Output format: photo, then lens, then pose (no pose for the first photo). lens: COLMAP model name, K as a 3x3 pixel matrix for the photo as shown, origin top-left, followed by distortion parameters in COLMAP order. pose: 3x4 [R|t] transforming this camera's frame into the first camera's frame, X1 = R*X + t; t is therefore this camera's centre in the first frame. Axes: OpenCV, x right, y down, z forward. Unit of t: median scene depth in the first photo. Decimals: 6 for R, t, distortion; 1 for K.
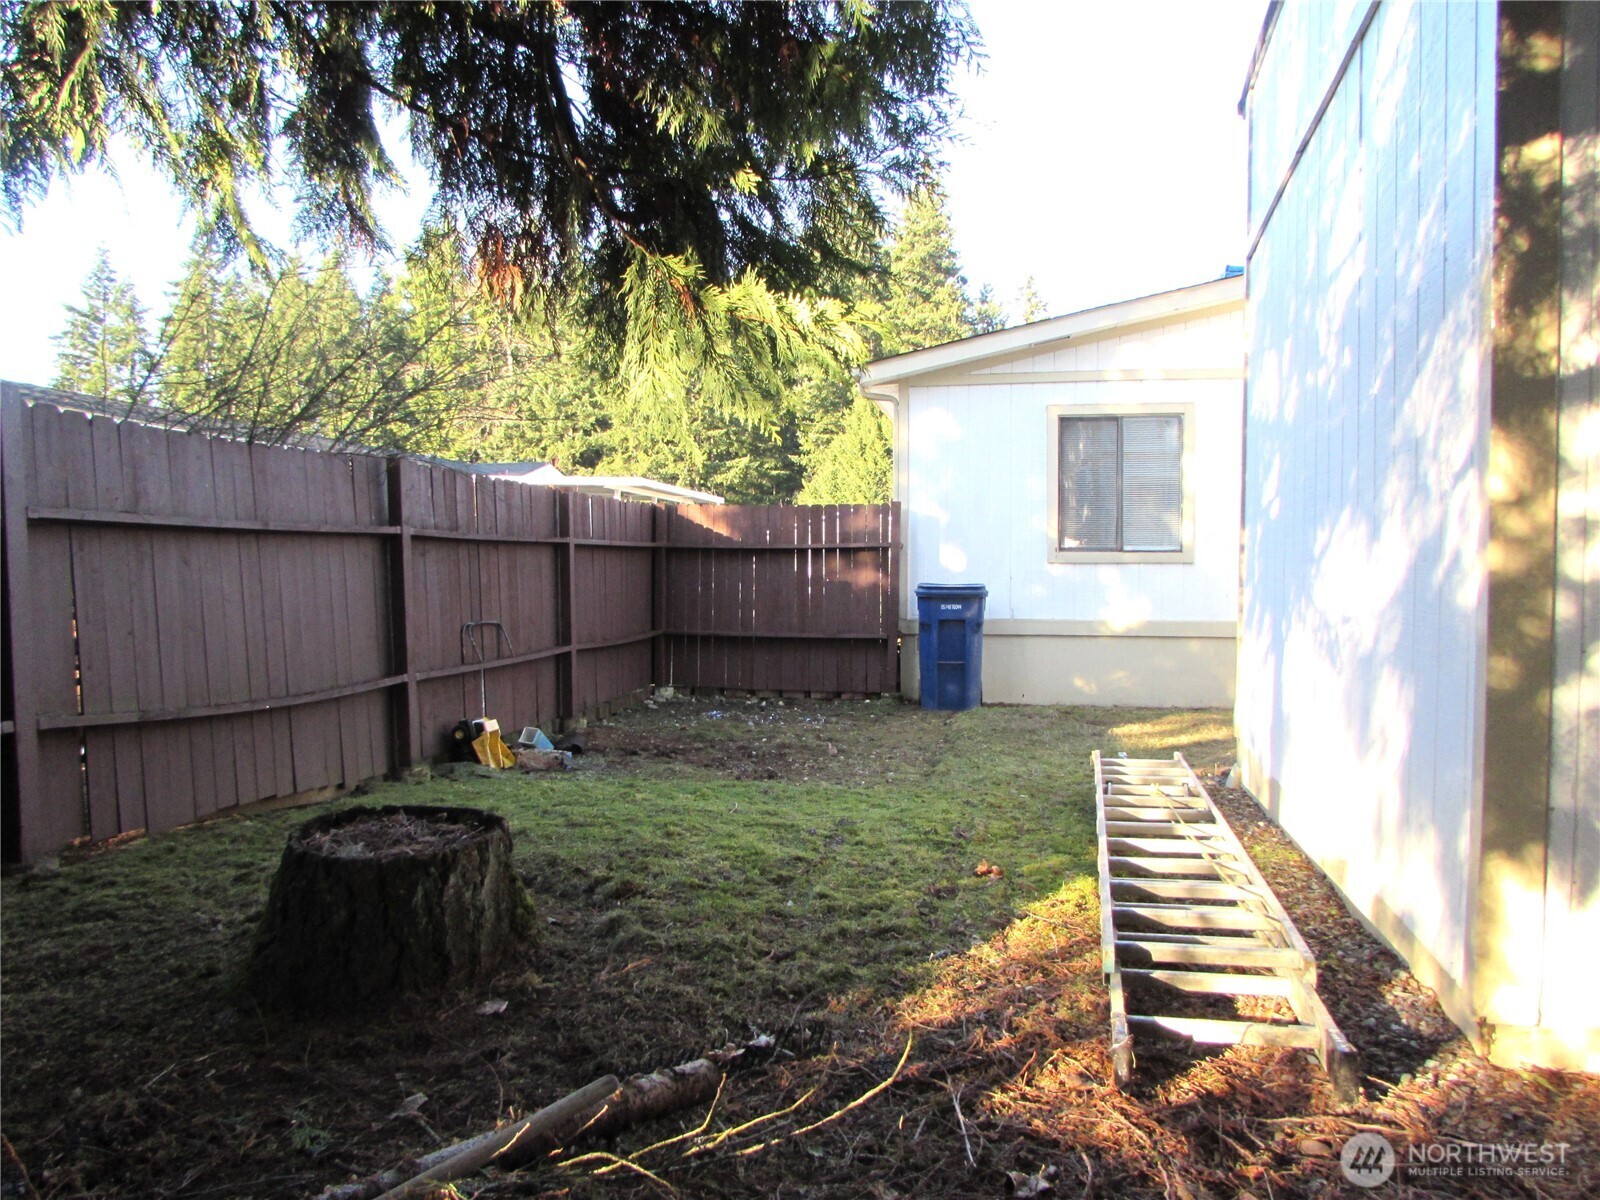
lens RADIAL K [[1135.3, 0, 799.6], [0, 1135.3, 595.0], [0, 0, 1]] dist [-0.029797, 0.003123]
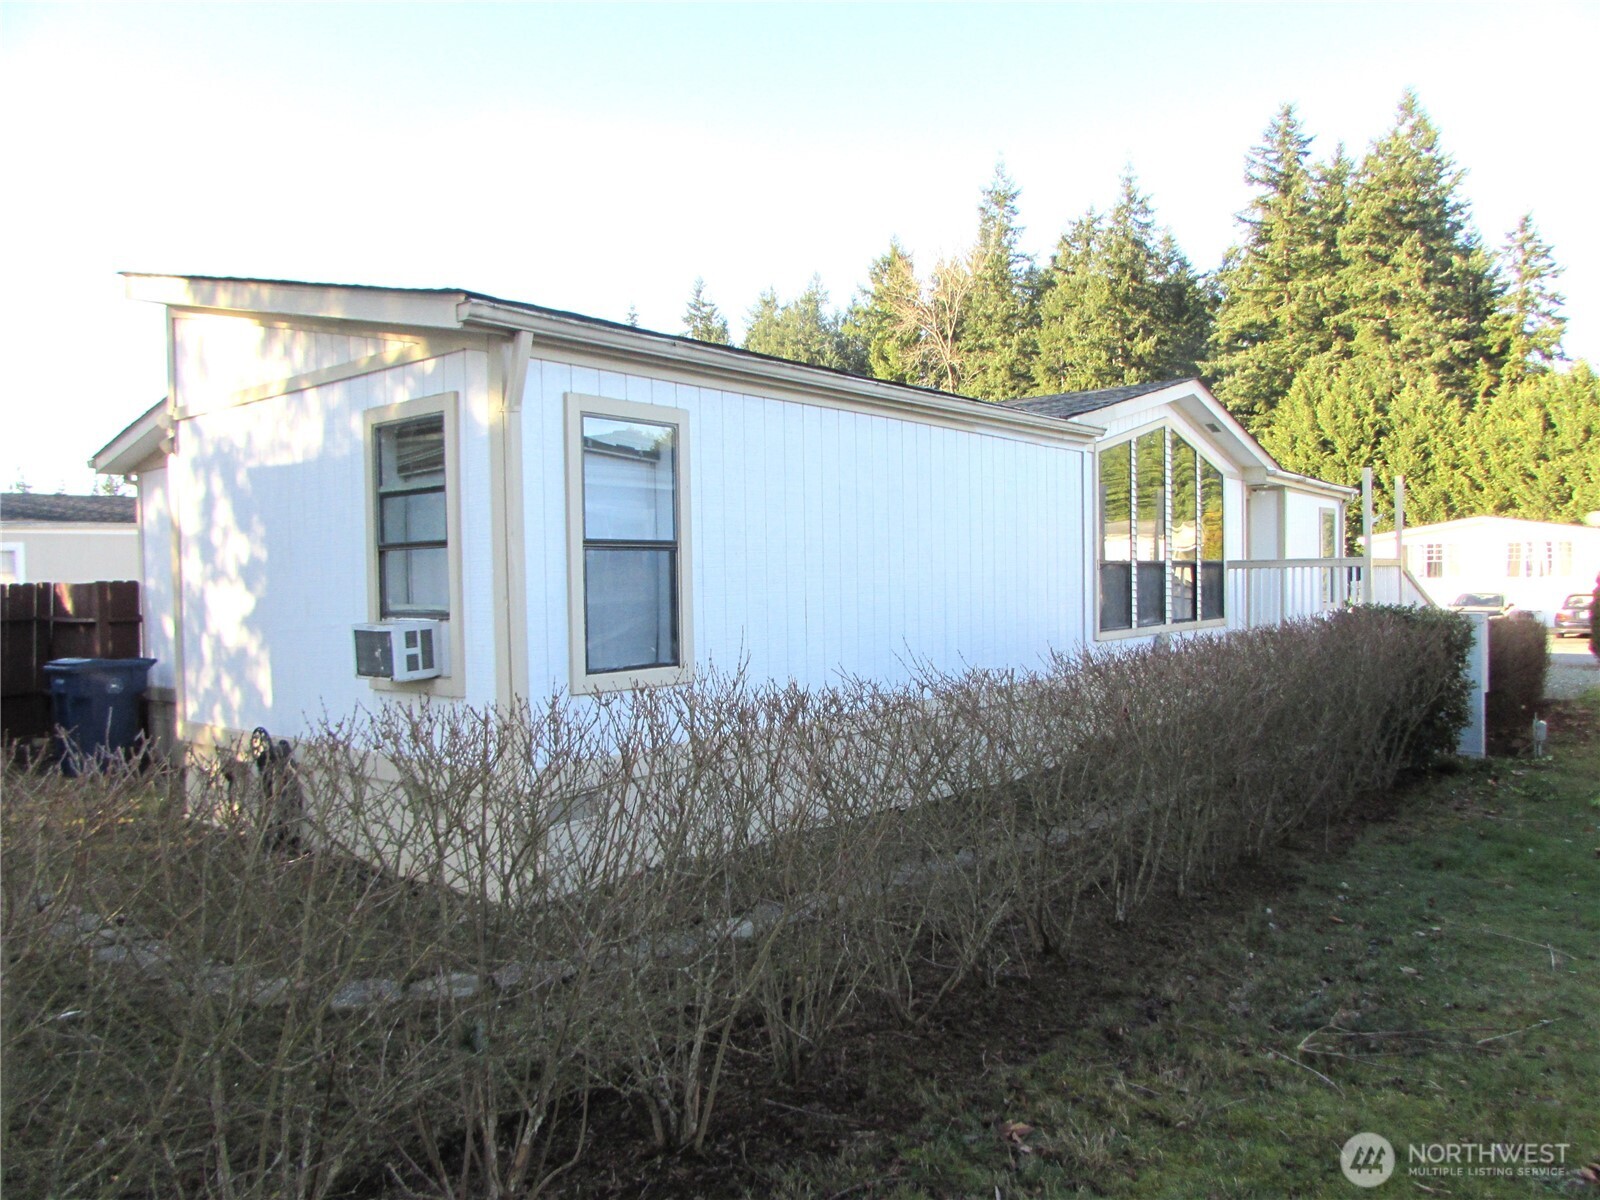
lens RADIAL K [[1135.3, 0, 802.5], [0, 1135.3, 602.9], [0, 0, 1]] dist [-0.029797, 0.003123]
pose [[0.886241, -0.000436, -0.463225, 0.115148], [0.002143, 0.999993, 0.003159, -0.006692], [0.463220, -0.003792, 0.886235, 0.039940]]
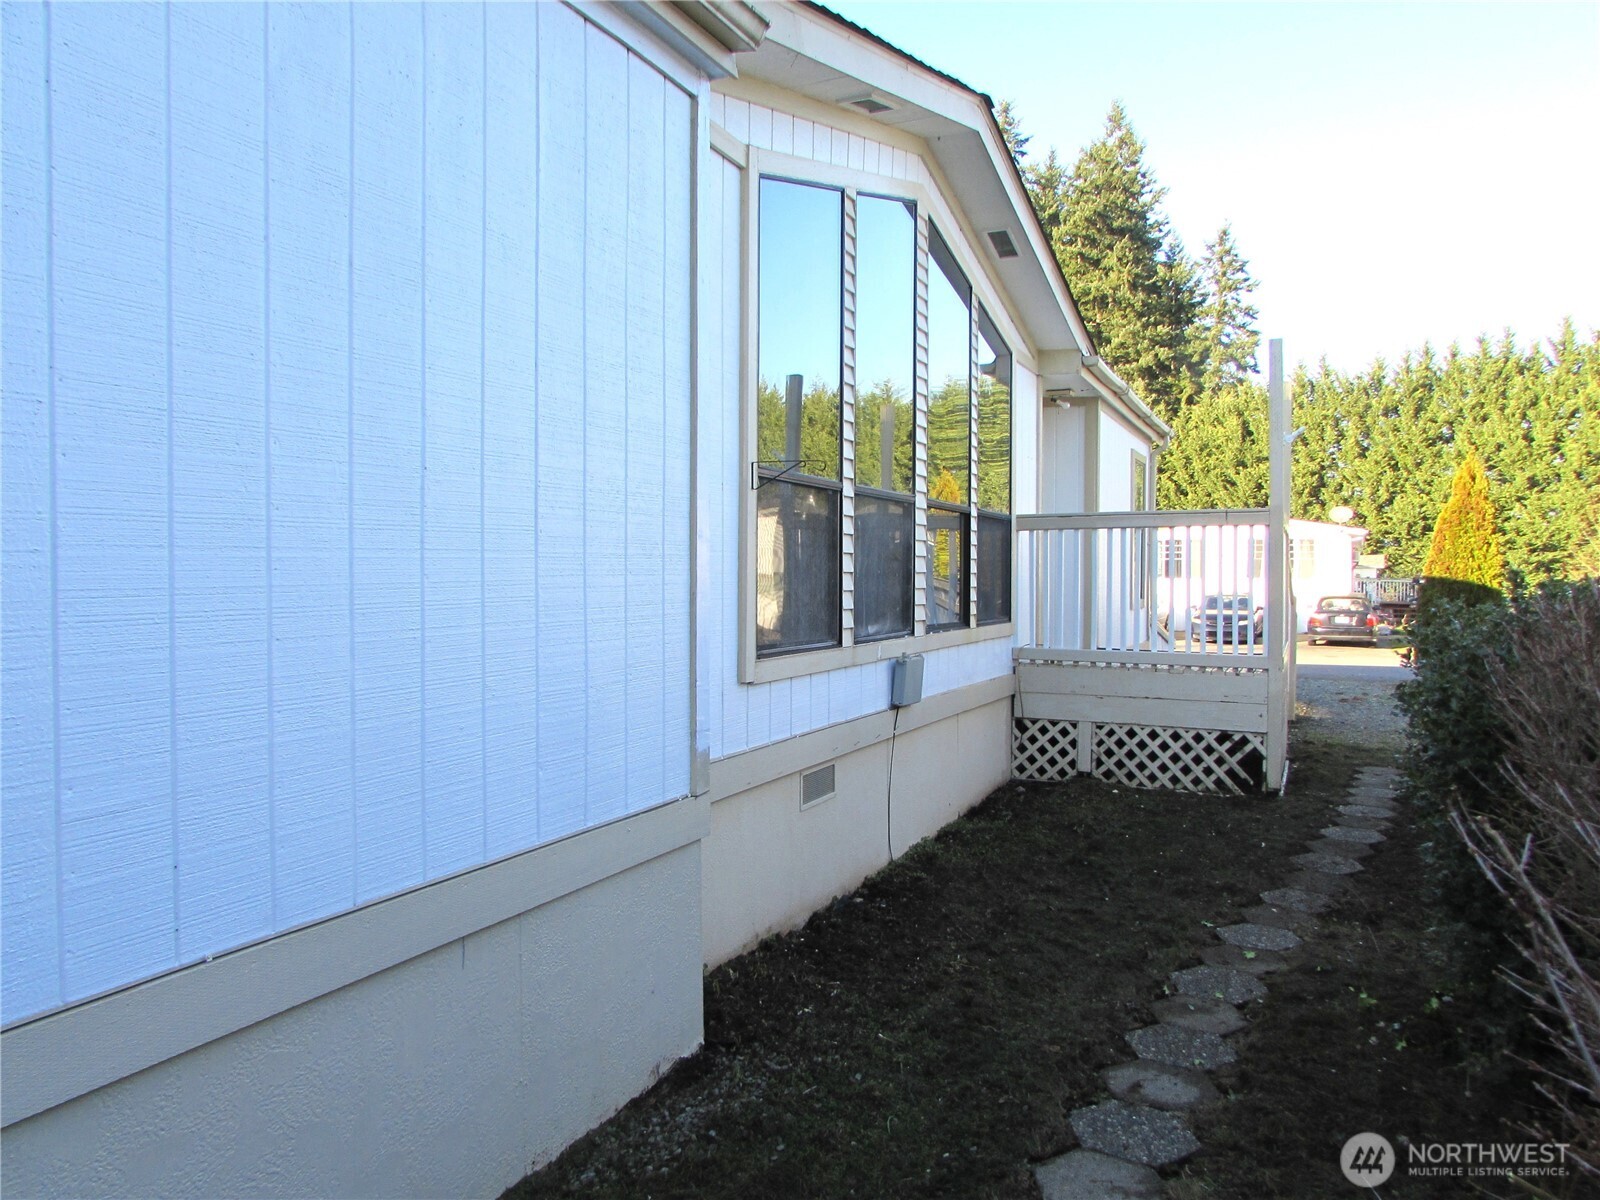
lens RADIAL K [[1135.3, 0, 801.6], [0, 1135.3, 590.6], [0, 0, 1]] dist [-0.029797, 0.003123]
pose [[0.971410, 0.004850, -0.237358, 0.099837], [-0.007349, 0.999926, -0.009645, -0.005453], [0.237294, 0.011114, 0.971374, 0.117498]]
